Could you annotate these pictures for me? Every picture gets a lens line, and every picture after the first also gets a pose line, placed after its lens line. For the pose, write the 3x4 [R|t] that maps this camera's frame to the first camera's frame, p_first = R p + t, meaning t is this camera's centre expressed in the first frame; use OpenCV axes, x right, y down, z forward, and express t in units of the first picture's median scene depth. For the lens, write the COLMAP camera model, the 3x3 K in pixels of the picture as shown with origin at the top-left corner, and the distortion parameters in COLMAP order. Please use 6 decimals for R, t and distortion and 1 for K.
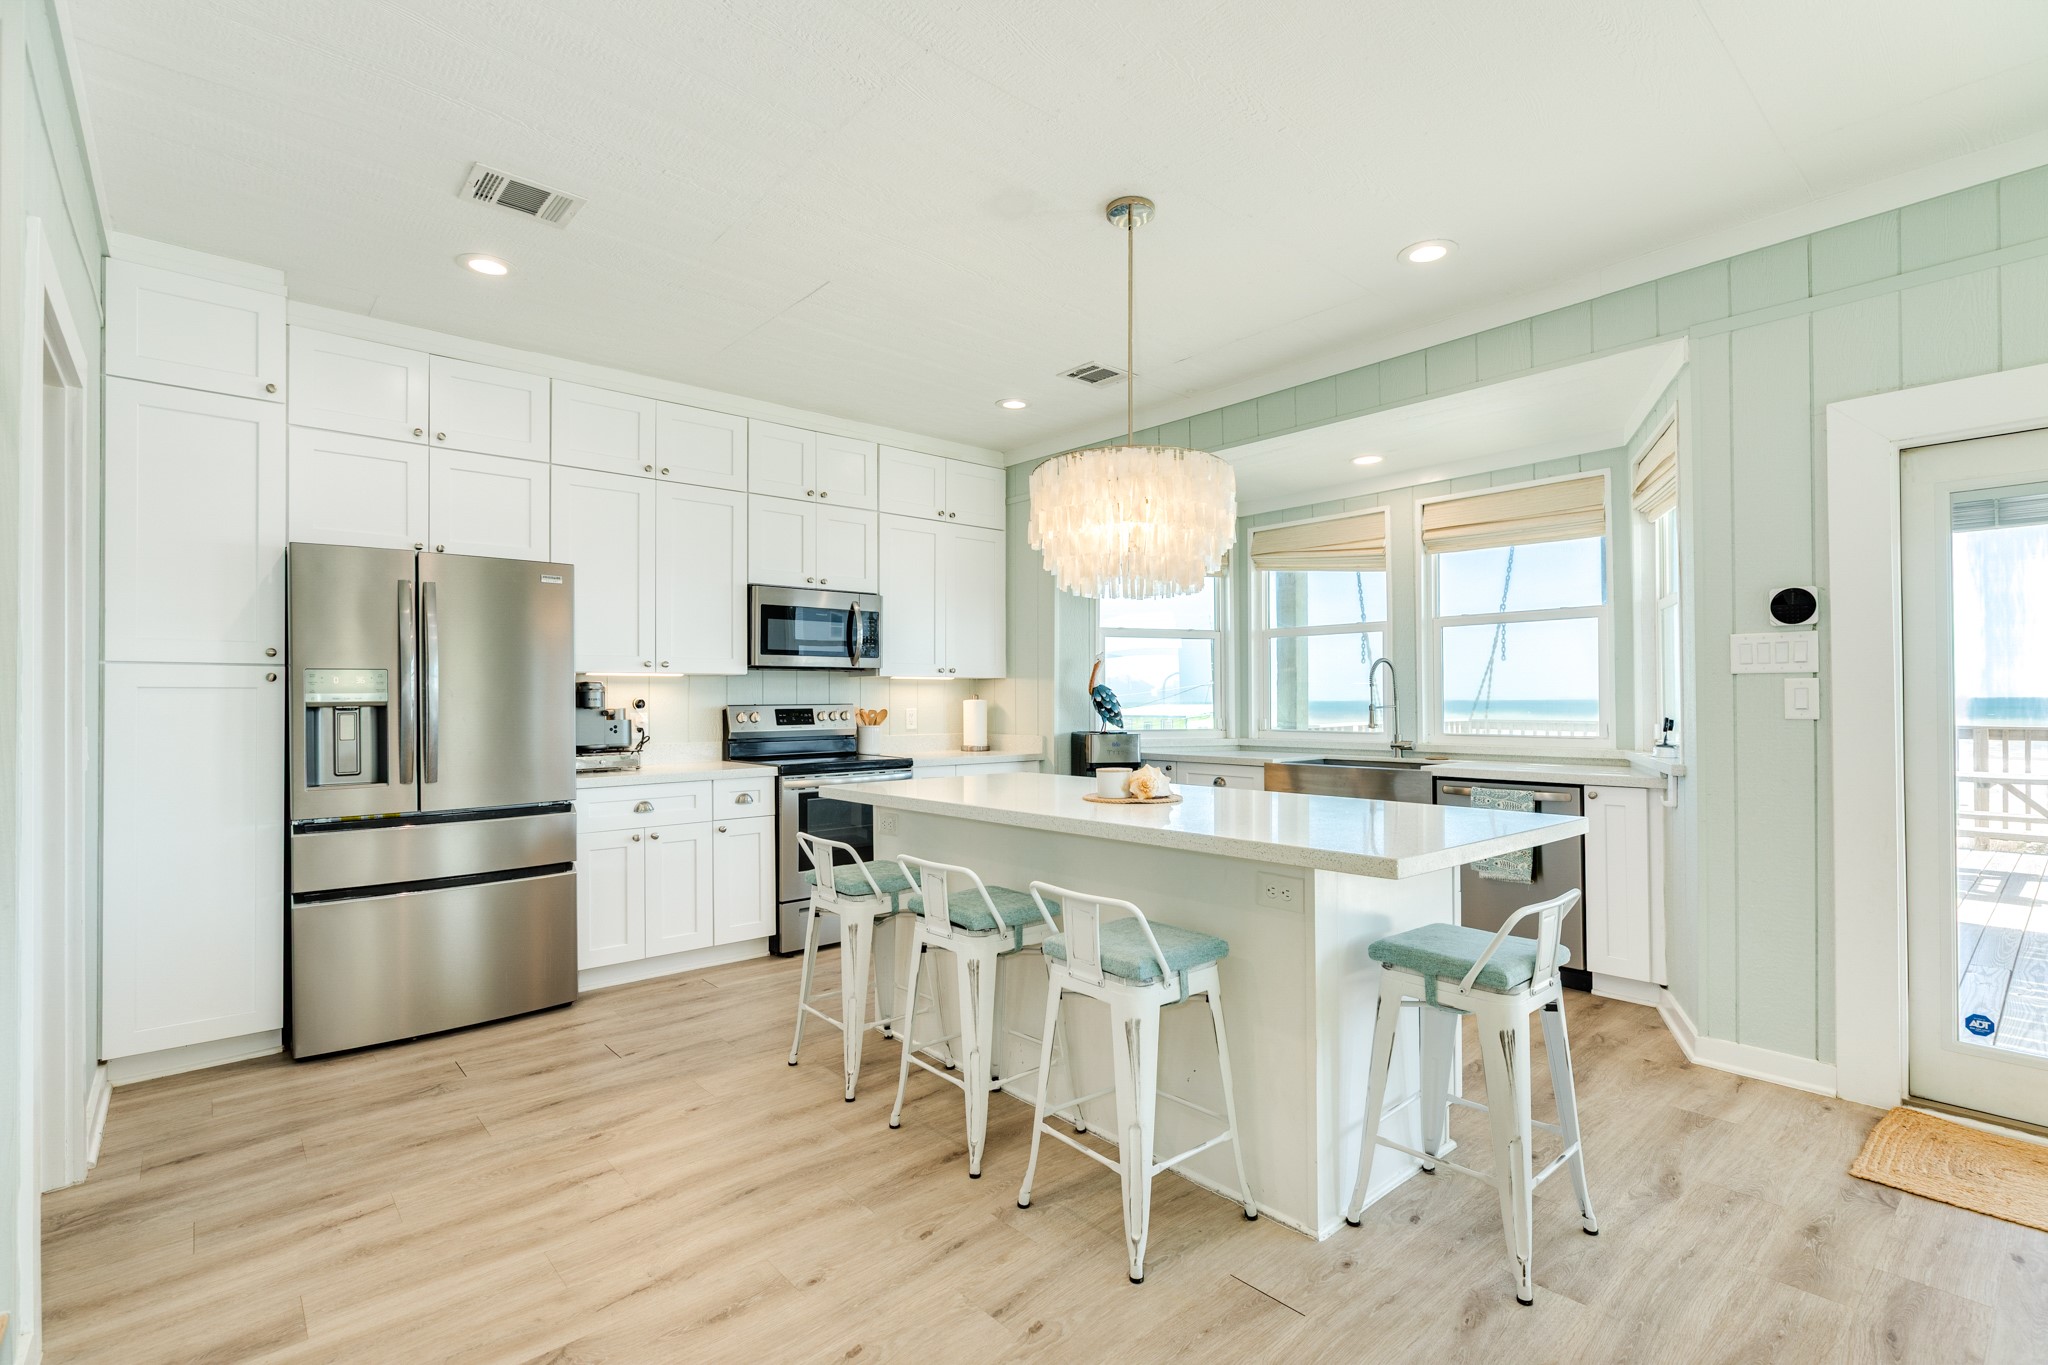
lens RADIAL K [[946.7, 0, 1022.1], [0, 946.7, 684.5], [0, 0, 1]] dist [-0.000201, -0.000623]
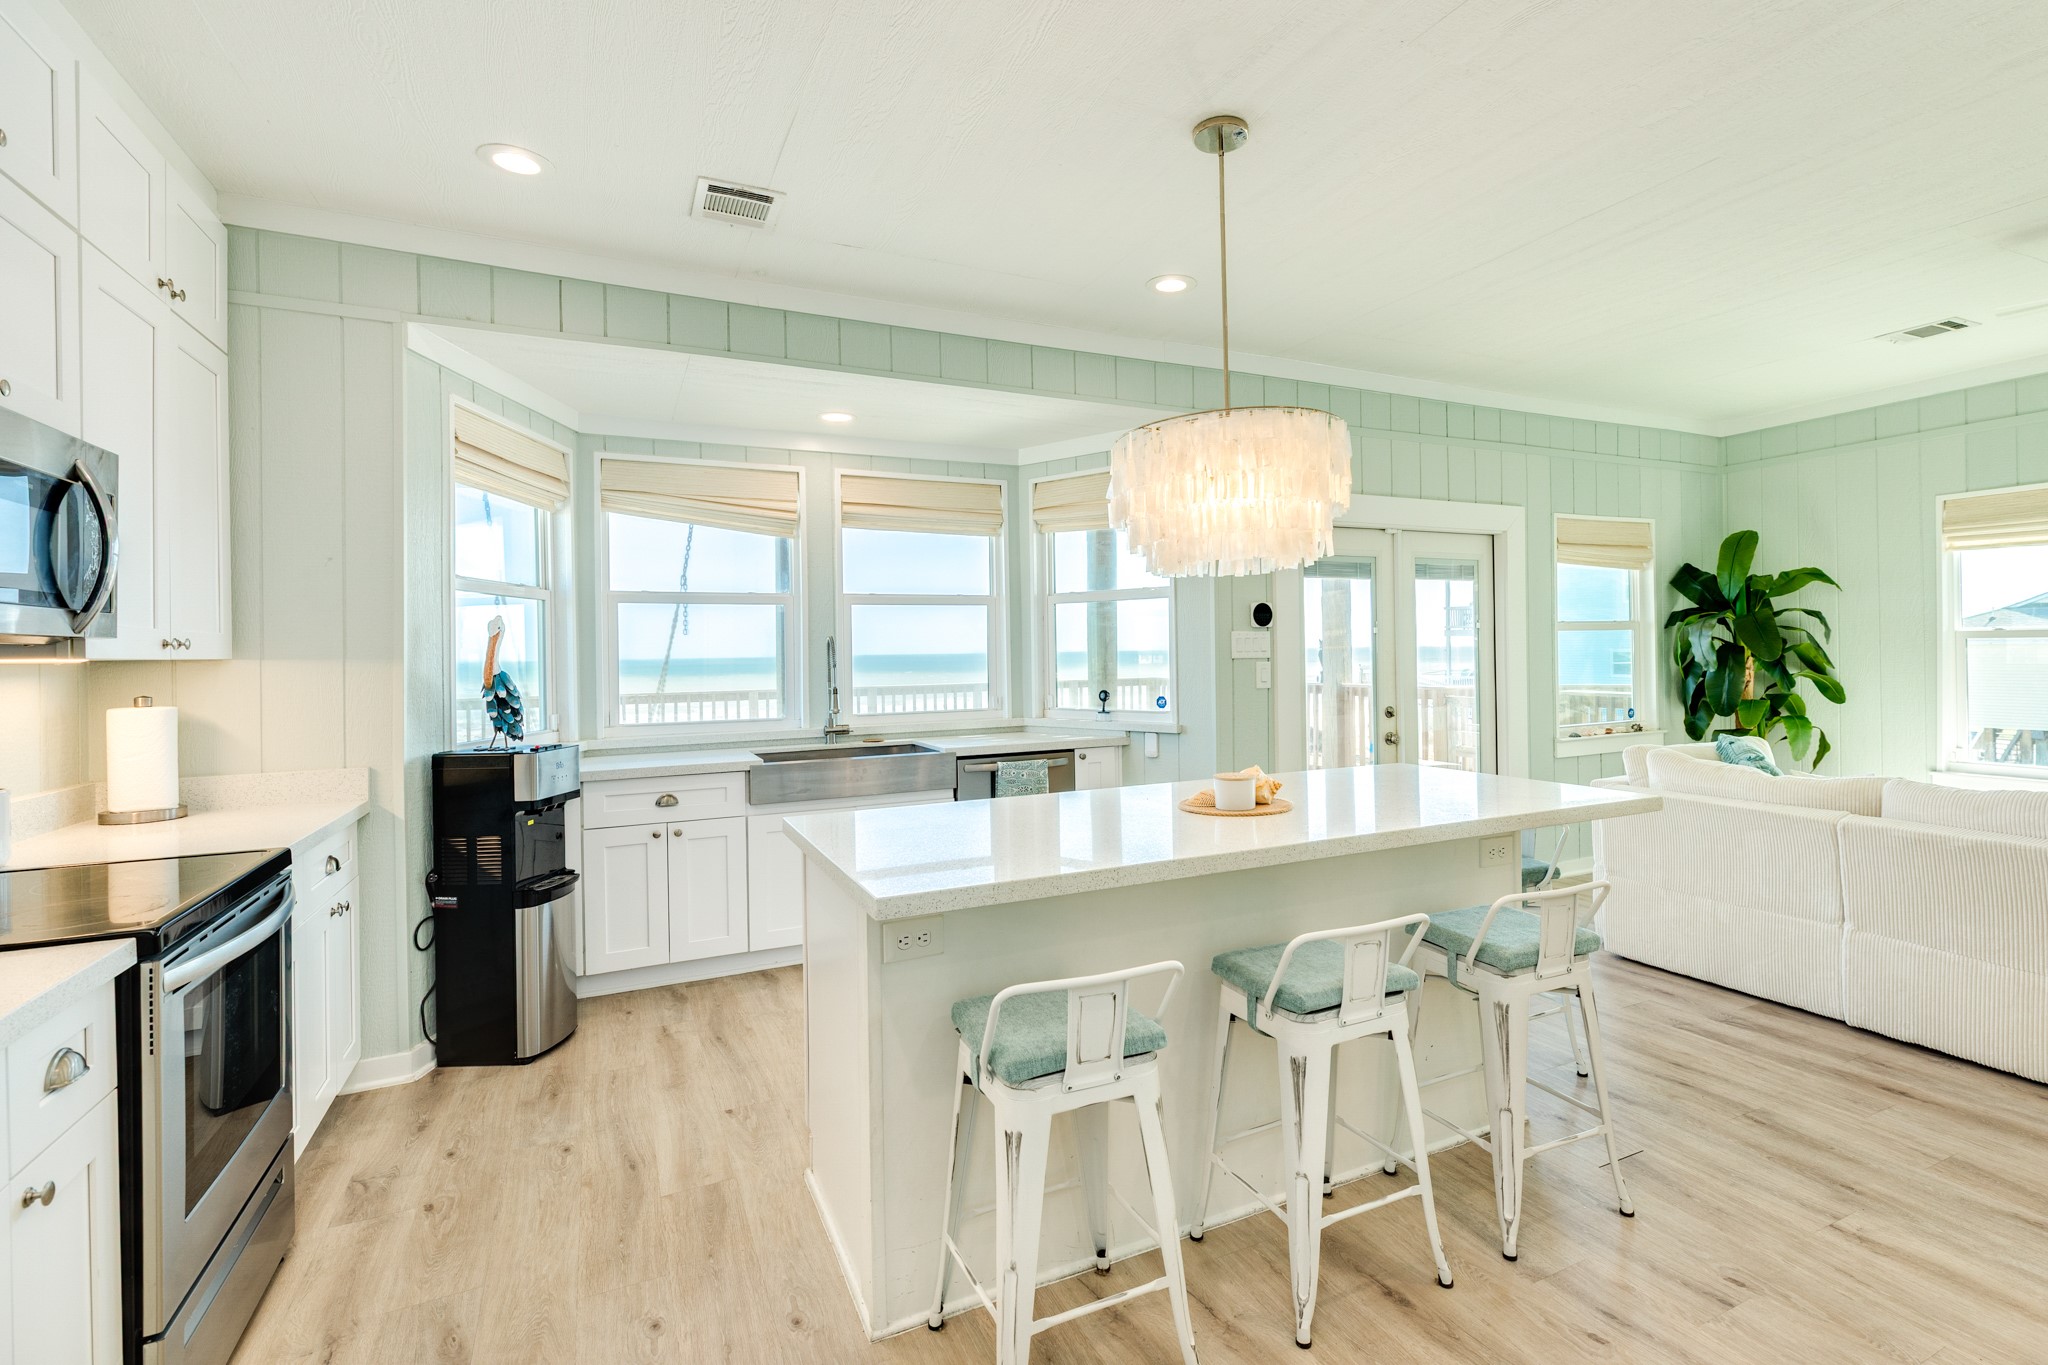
lens RADIAL K [[946.7, 0, 1080.3], [0, 946.7, 646.8], [0, 0, 1]] dist [-0.000201, -0.000623]
pose [[0.257843, 0.004539, 0.966176, -0.437478], [-0.003447, 0.999987, -0.003778, -0.014479], [-0.966181, -0.002356, 0.257855, 0.528023]]
